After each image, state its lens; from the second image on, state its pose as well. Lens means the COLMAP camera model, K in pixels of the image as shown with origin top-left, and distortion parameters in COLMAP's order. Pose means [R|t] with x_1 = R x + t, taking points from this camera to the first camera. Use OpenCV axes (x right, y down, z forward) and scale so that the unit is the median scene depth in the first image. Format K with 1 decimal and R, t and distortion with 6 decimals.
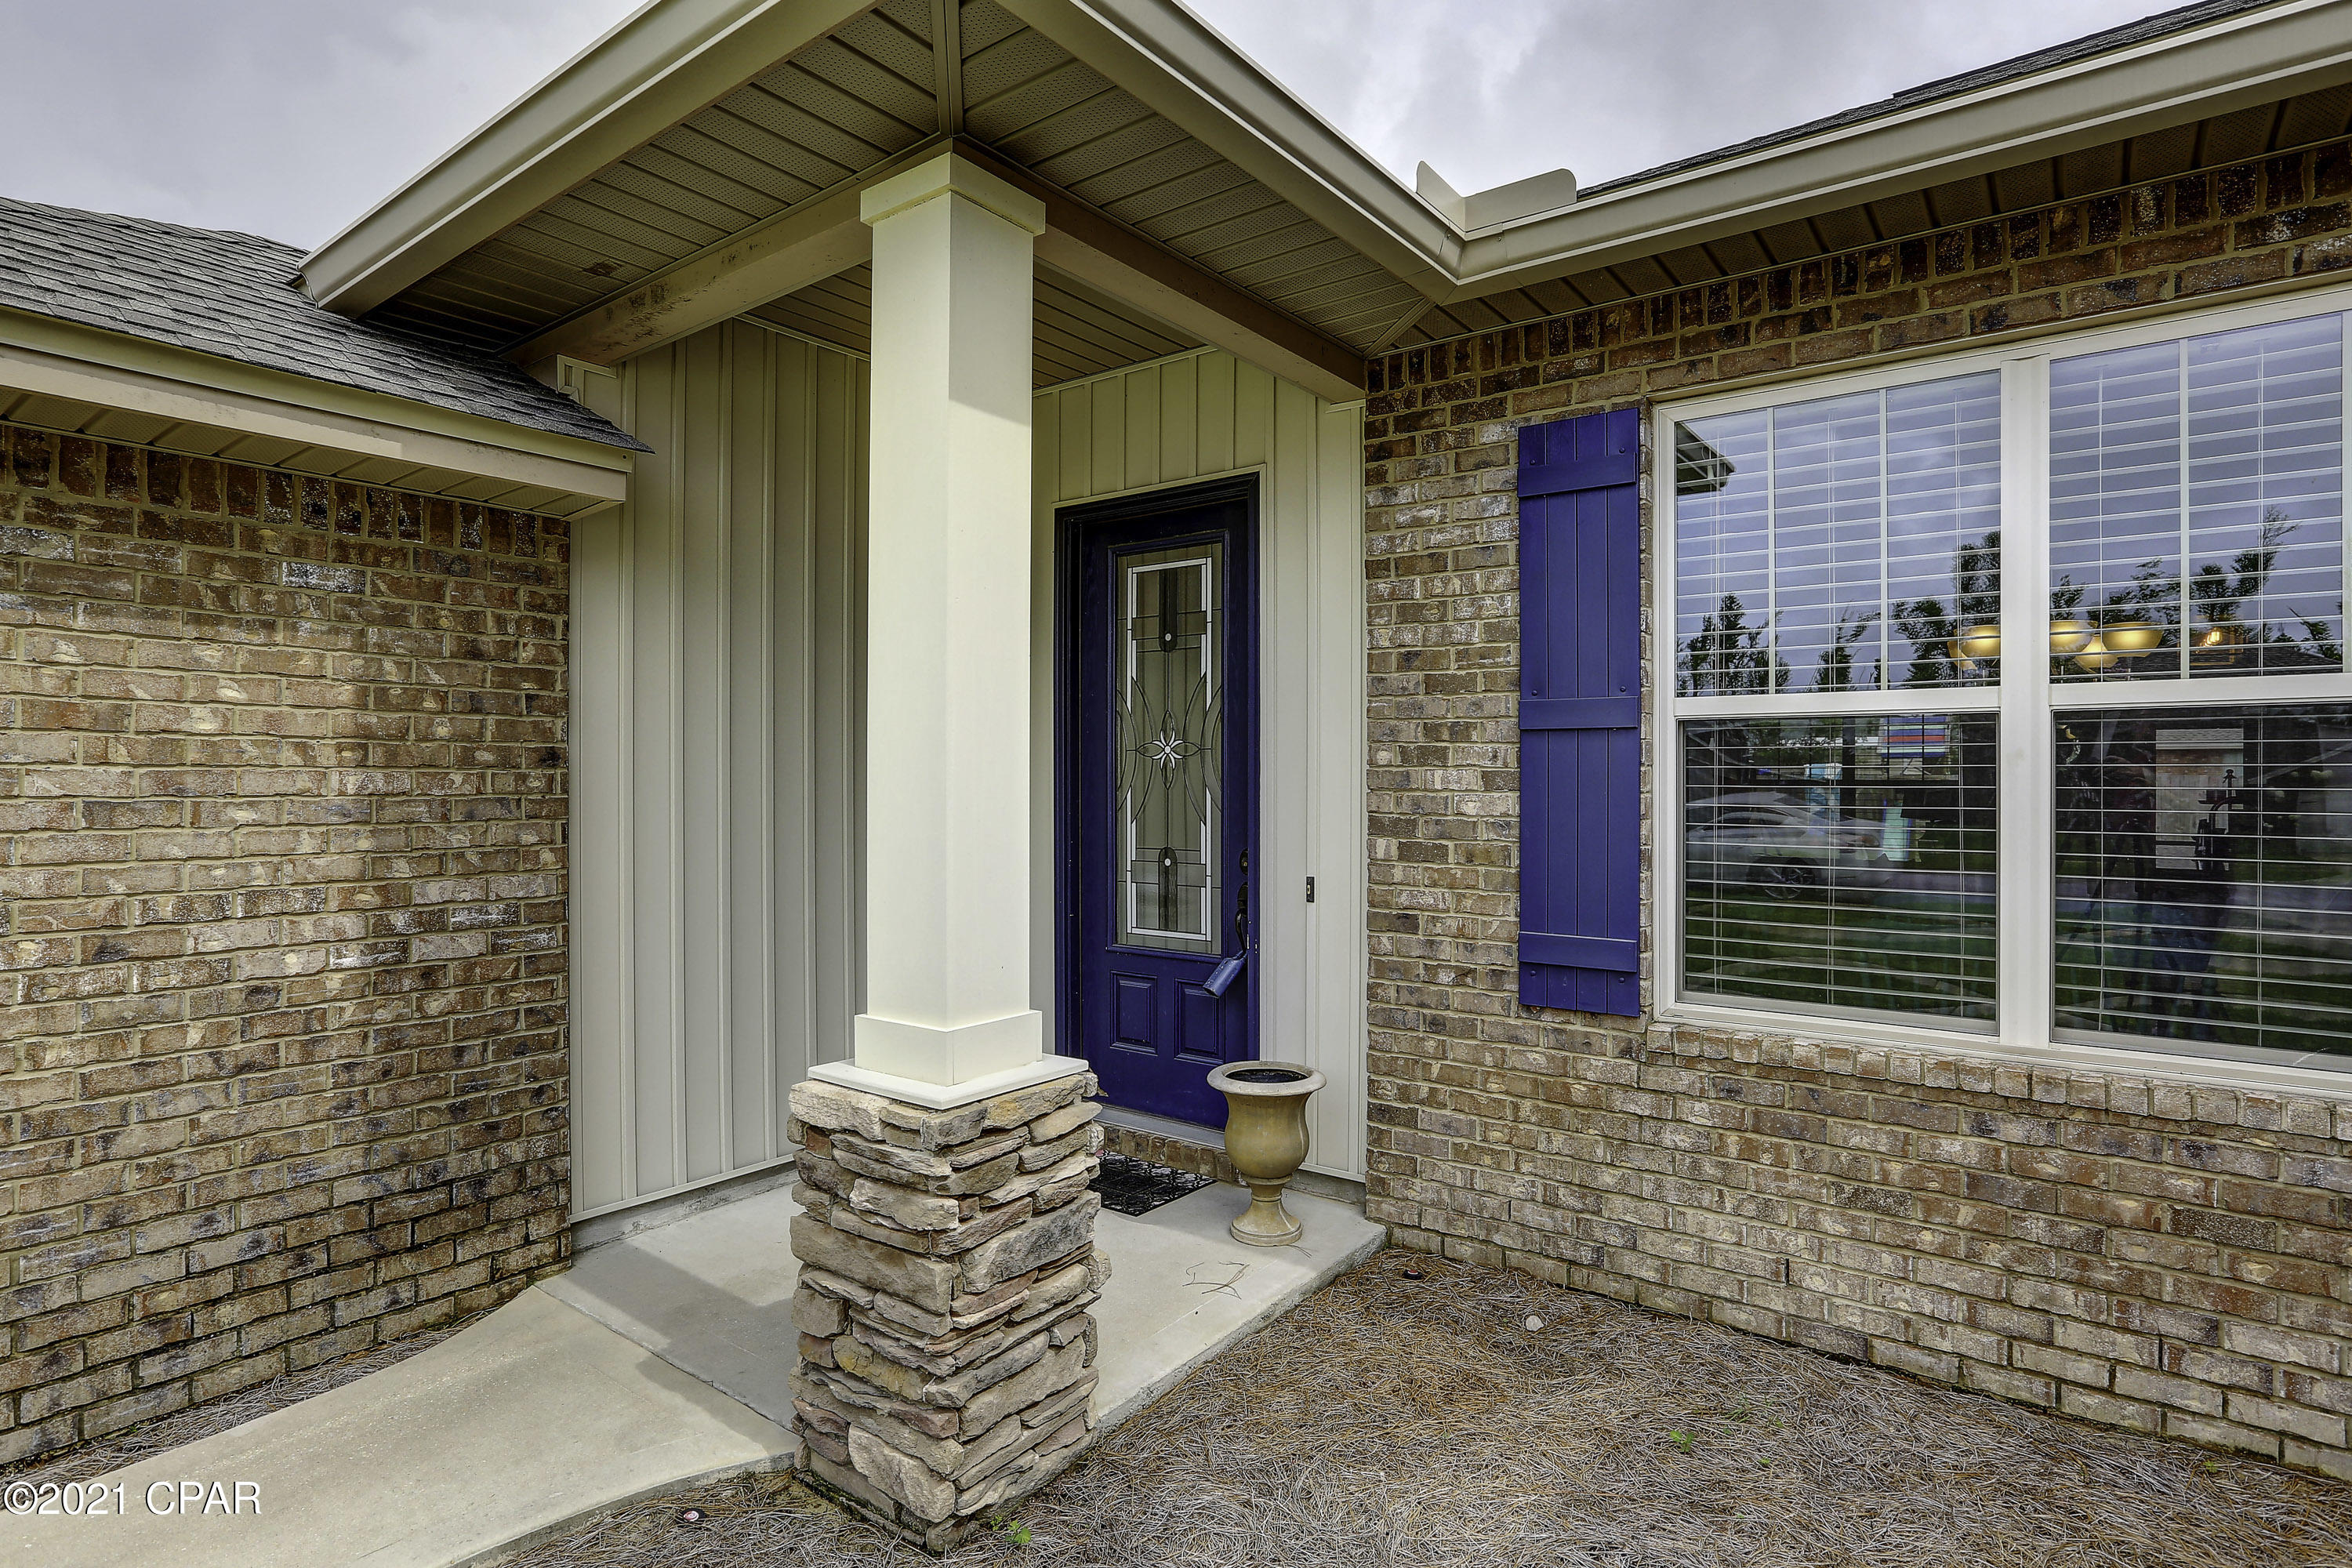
lens RADIAL K [[1230.1, 0, 1184.1], [0, 1230.1, 782.1], [0, 0, 1]] dist [-0.014914, 0.005355]
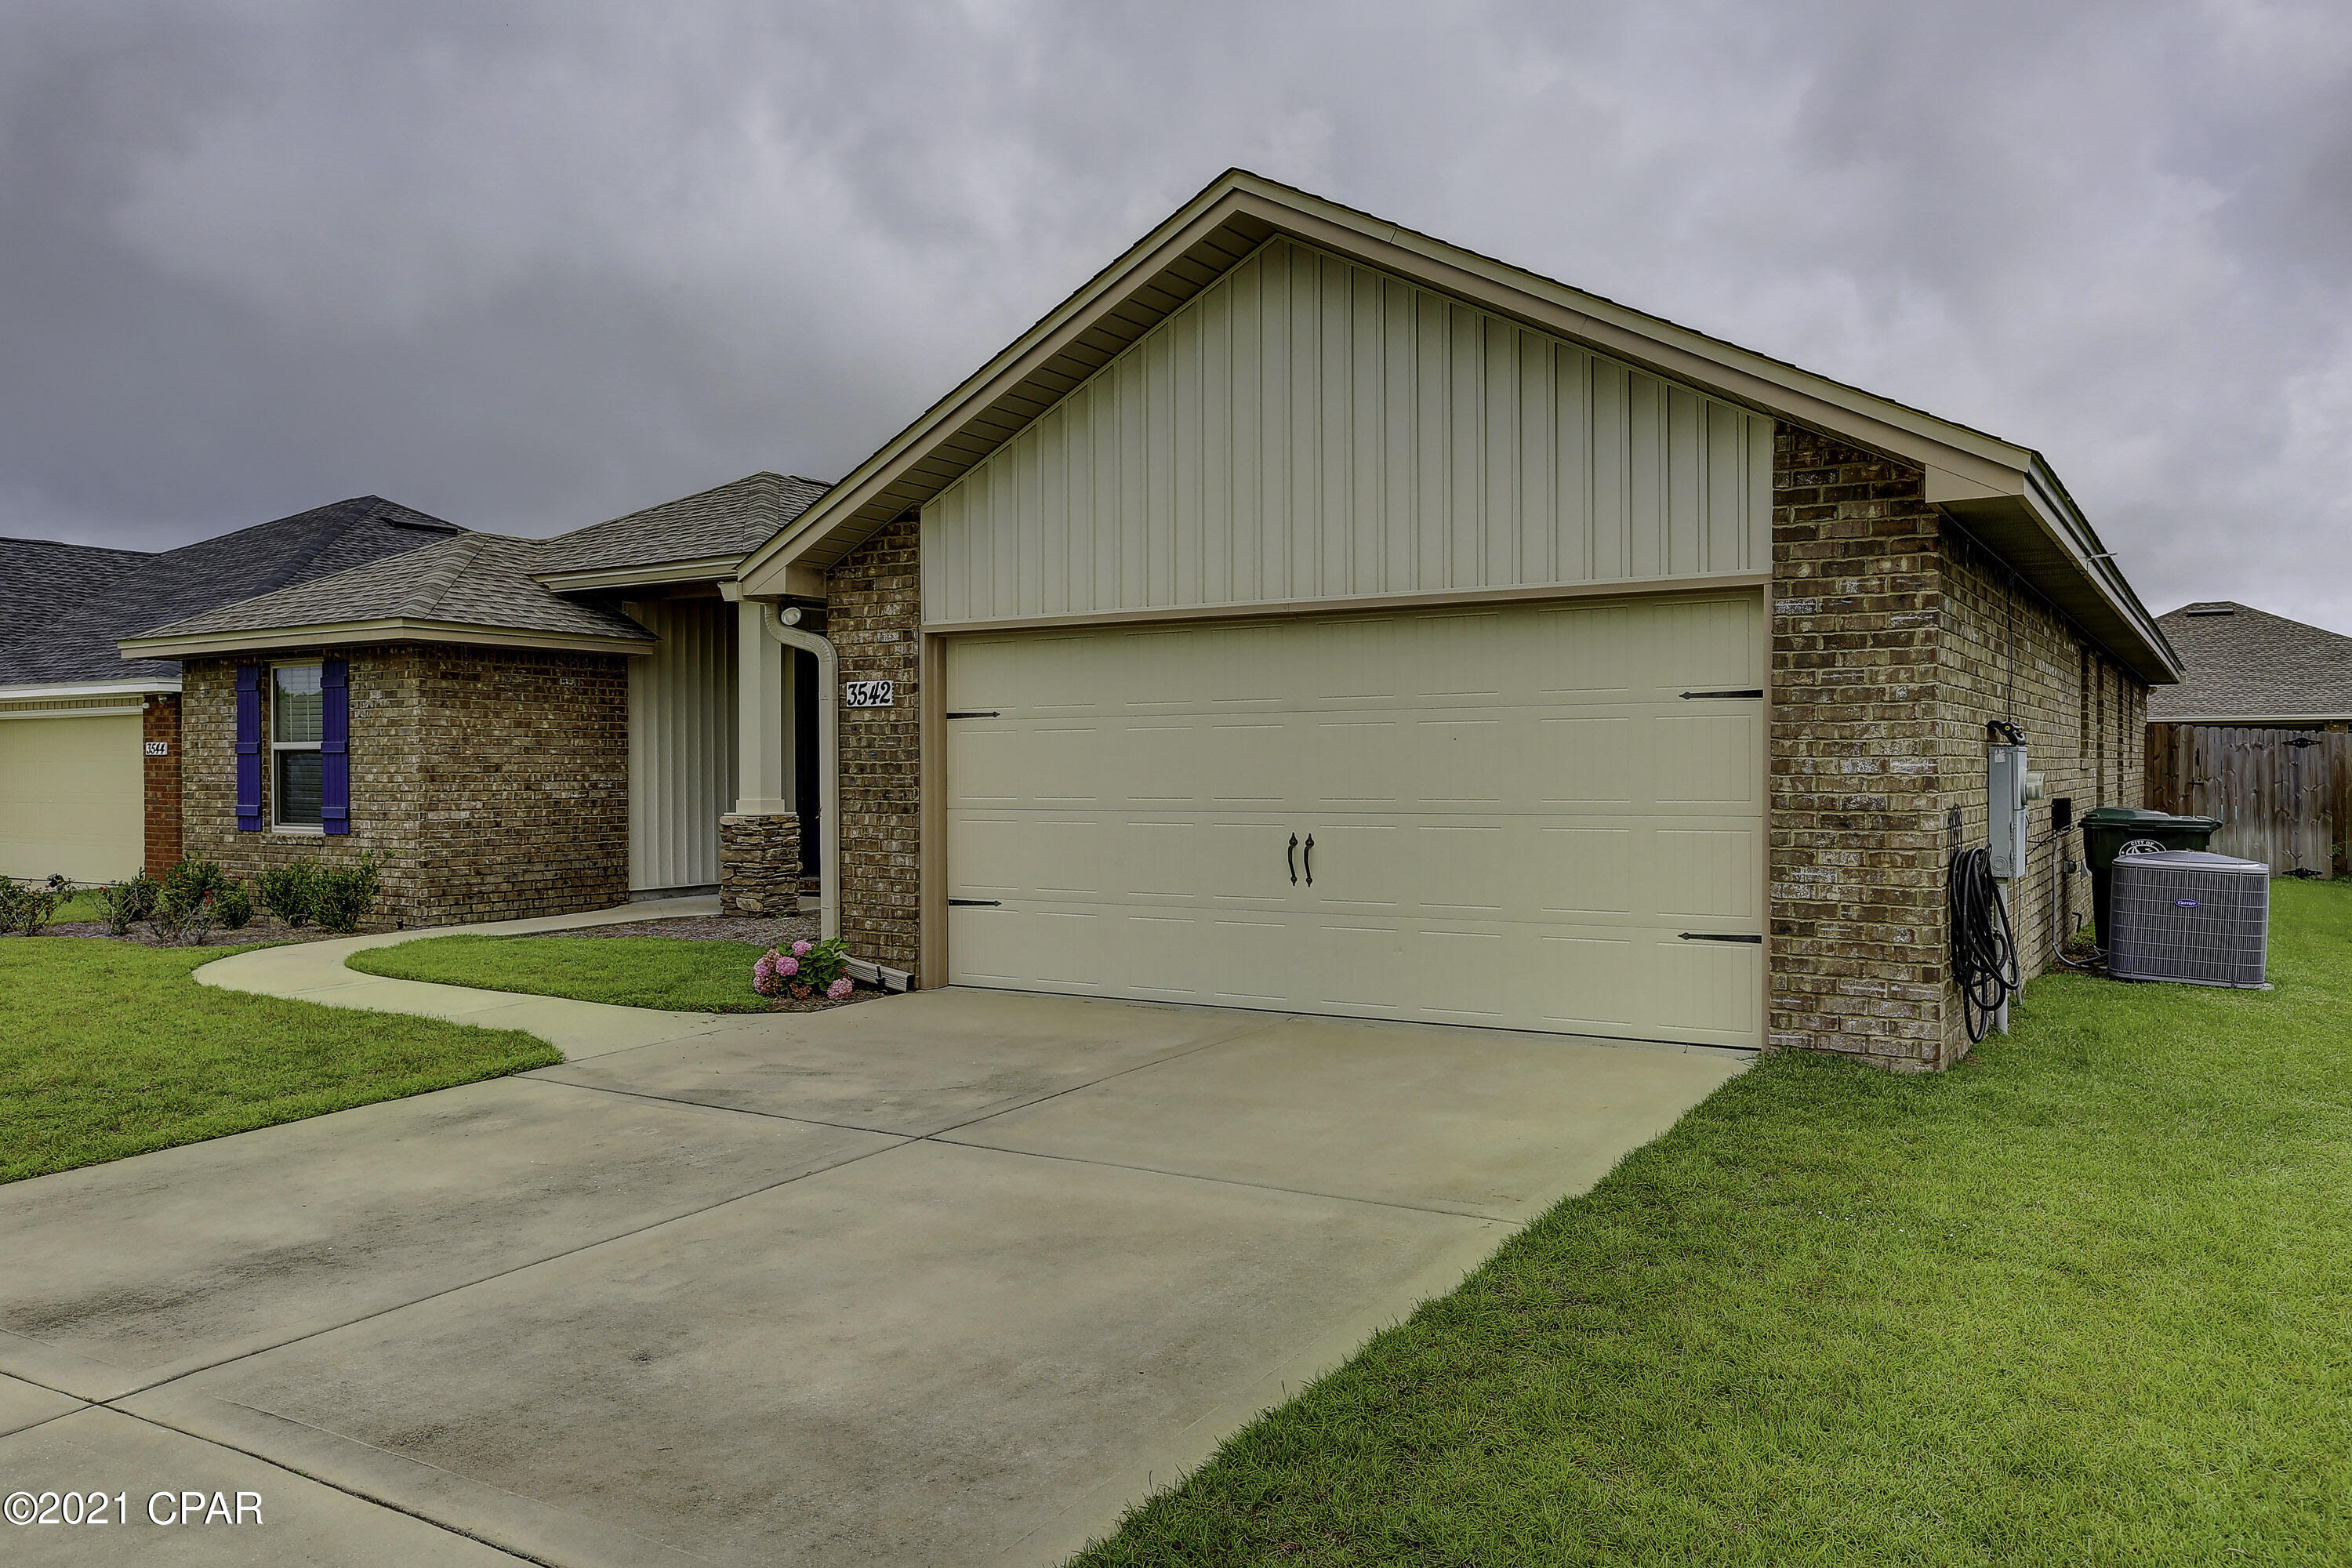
lens RADIAL K [[1706.7, 0, 1196.3], [0, 1706.7, 785.0], [0, 0, 1]] dist [-0.043492, 0.000099]
pose [[0.995082, -0.004953, 0.098928, 0.503576], [0.004277, 0.999966, 0.007044, 0.083685], [-0.098959, -0.006586, 0.995070, -3.478659]]
